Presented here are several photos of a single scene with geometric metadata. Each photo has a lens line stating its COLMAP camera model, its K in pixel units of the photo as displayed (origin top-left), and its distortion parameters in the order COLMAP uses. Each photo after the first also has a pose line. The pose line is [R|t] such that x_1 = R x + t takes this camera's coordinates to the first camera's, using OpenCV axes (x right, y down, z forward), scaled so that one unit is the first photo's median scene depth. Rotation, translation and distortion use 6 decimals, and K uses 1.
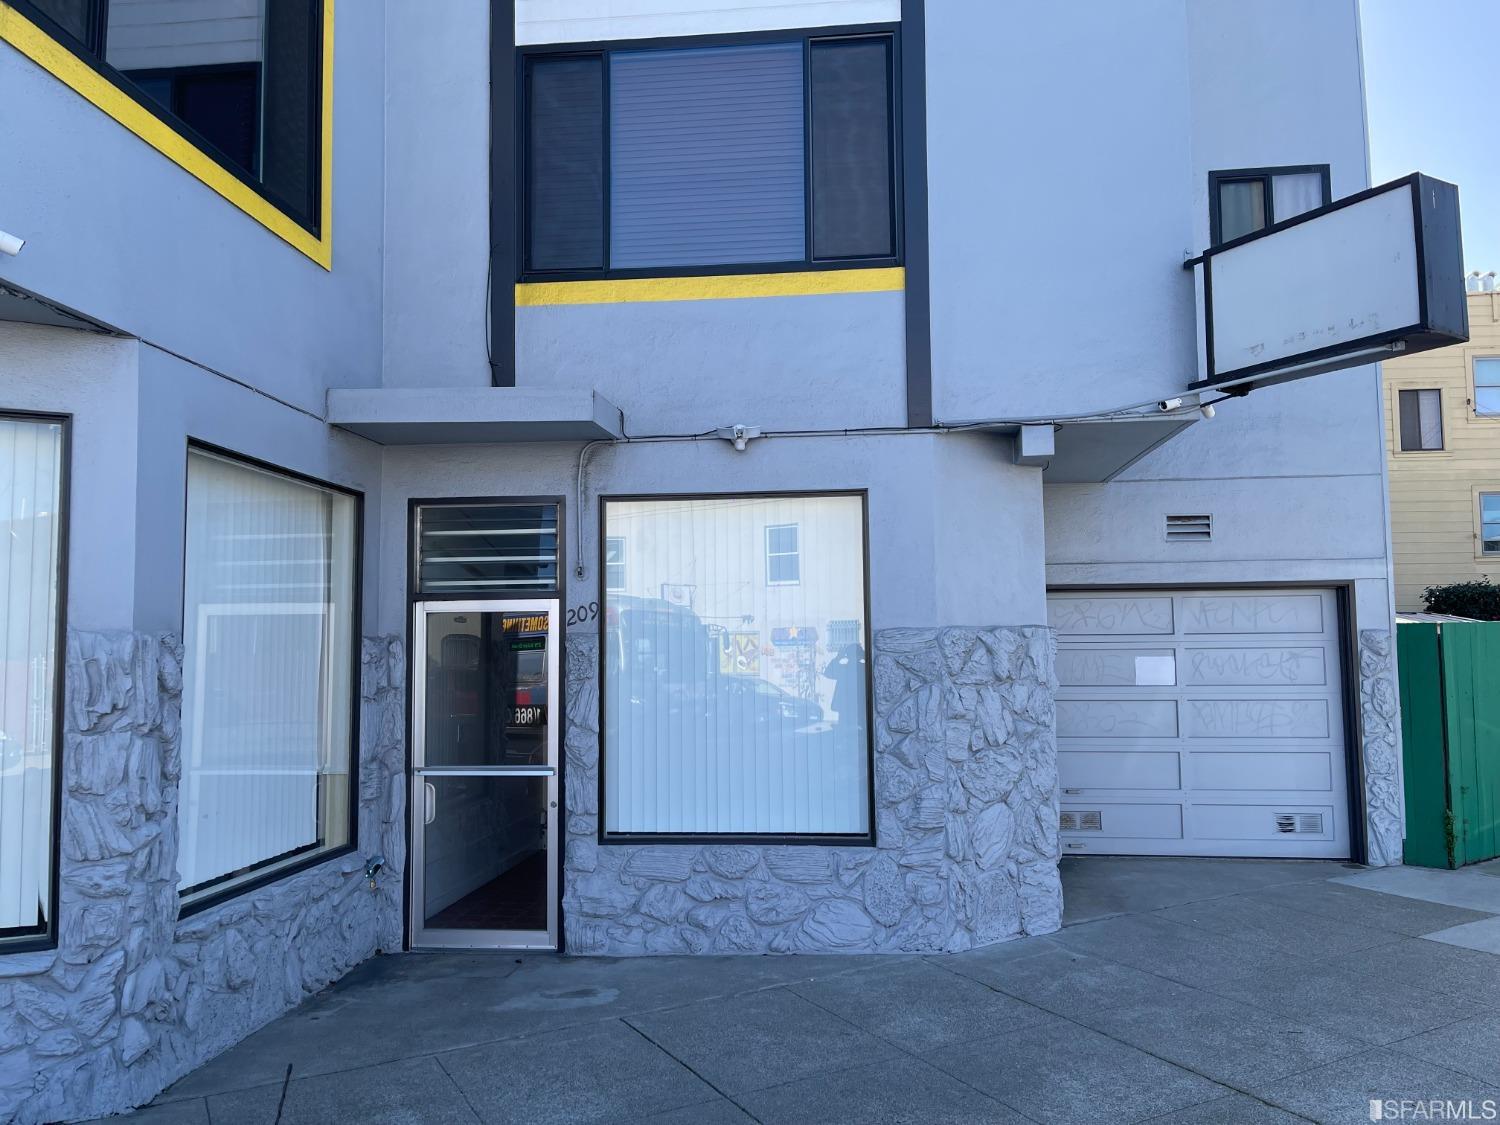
lens RADIAL K [[1112.0, 0, 750.0], [0, 1112.0, 562.5], [0, 0, 1]] dist [0.031614, -0.004567]
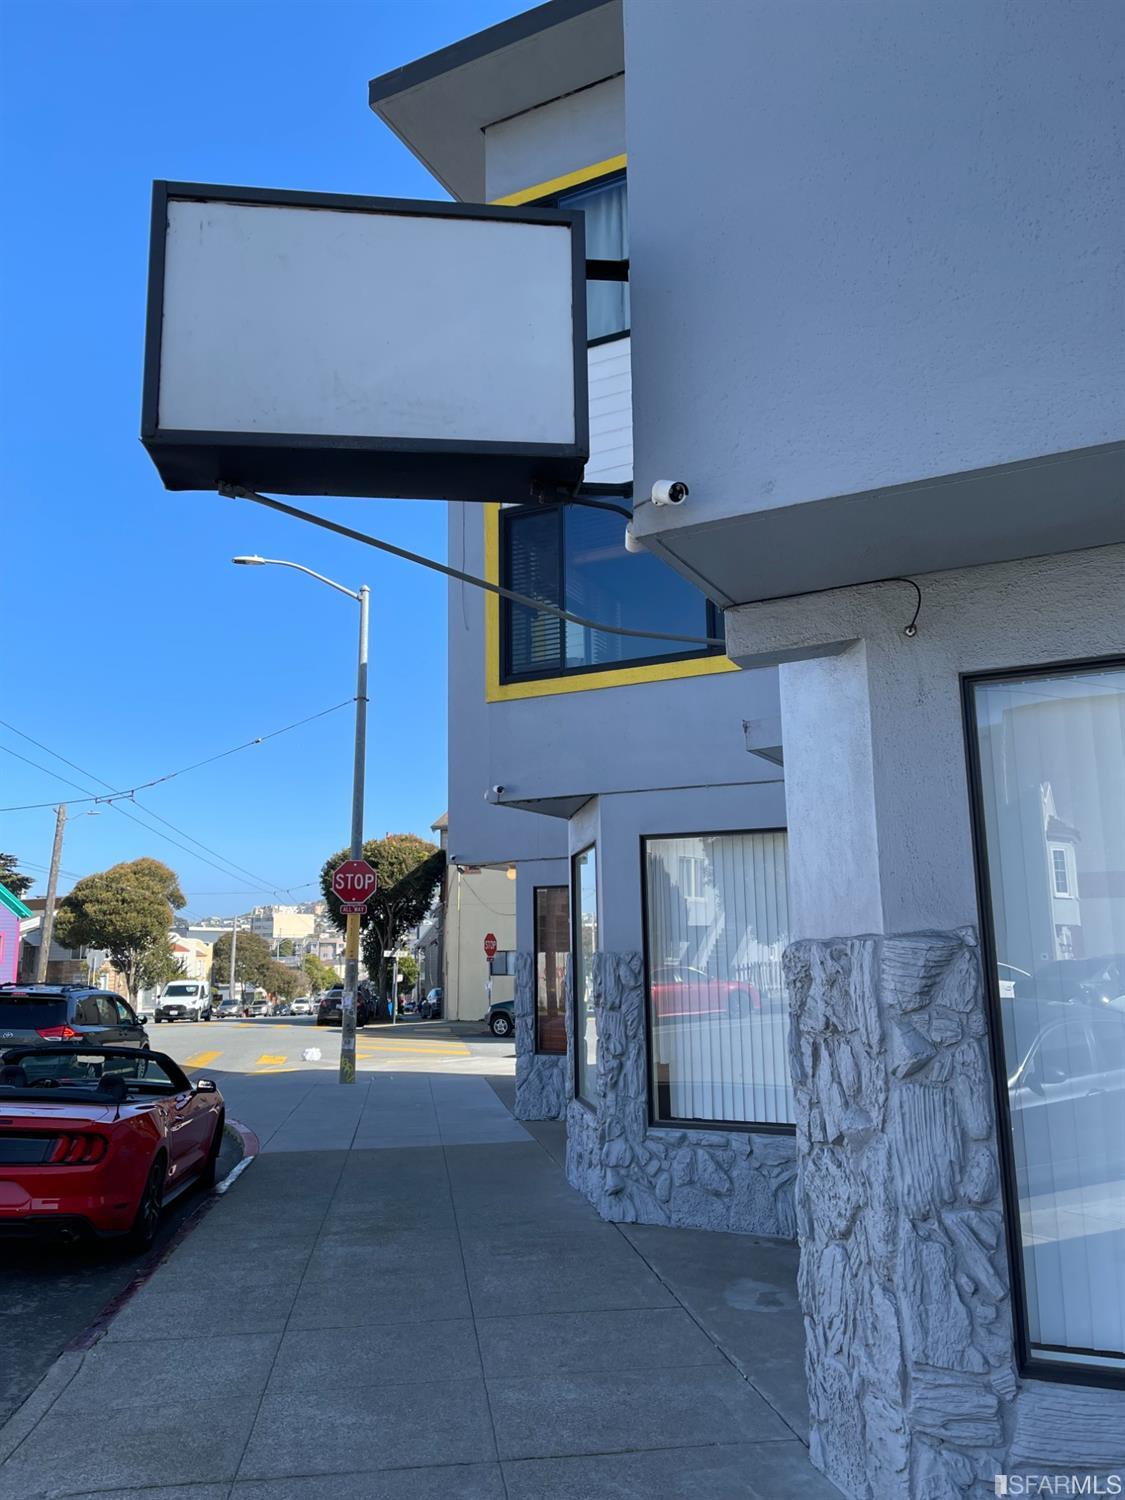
lens RADIAL K [[1112.0, 0, 562.5], [0, 1112.0, 750.0], [0, 0, 1]] dist [0.031614, -0.004567]
pose [[-0.334822, -0.155035, -0.929440, 0.986774], [0.091126, 0.976421, -0.195699, 0.068387], [0.937865, -0.150221, -0.312799, 1.241186]]
